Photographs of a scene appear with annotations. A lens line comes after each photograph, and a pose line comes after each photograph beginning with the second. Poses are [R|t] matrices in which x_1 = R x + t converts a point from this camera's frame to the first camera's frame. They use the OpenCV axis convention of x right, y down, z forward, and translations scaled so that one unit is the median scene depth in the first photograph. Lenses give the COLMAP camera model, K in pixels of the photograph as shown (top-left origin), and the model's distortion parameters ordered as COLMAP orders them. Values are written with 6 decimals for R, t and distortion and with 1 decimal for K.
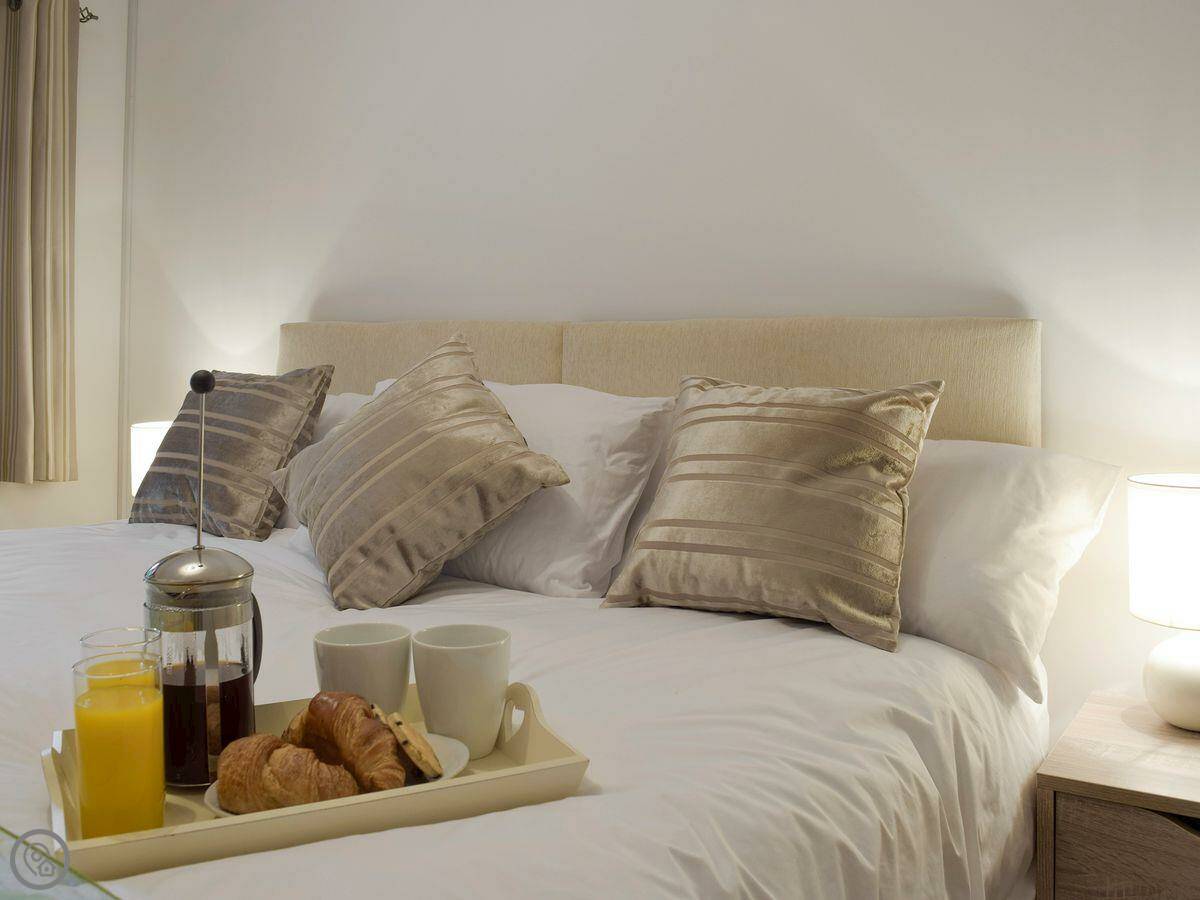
lens RADIAL K [[1107.4, 0, 599.9], [0, 1107.4, 338.9], [0, 0, 1]] dist [-0.065745, 0.002310]
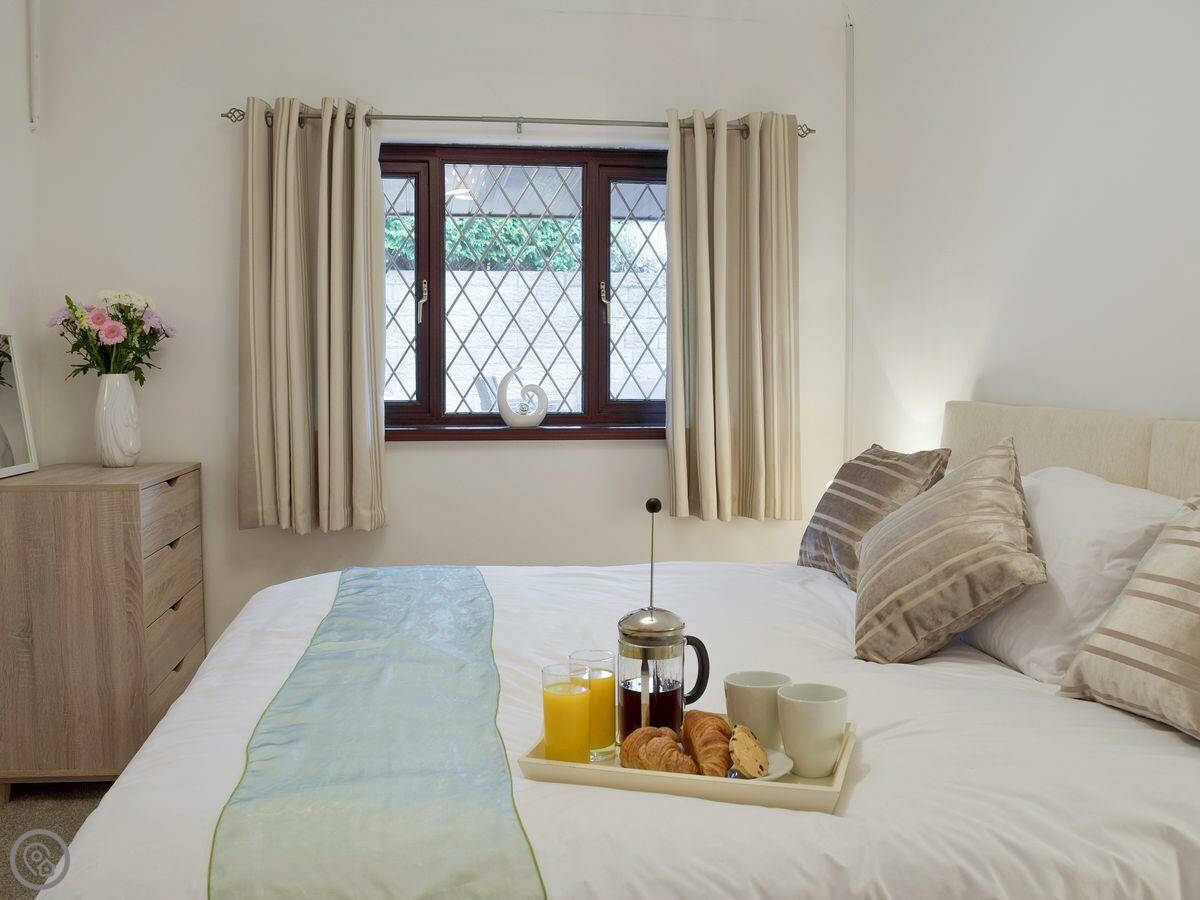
lens RADIAL K [[1092.3, 0, 598.6], [0, 1092.3, 447.4], [0, 0, 1]] dist [-0.072758, 0.000370]
pose [[0.737721, 0.044845, -0.673615, 0.374675], [0.007205, 0.997211, 0.074279, -0.096590], [0.675068, -0.059651, 0.735340, -0.130409]]
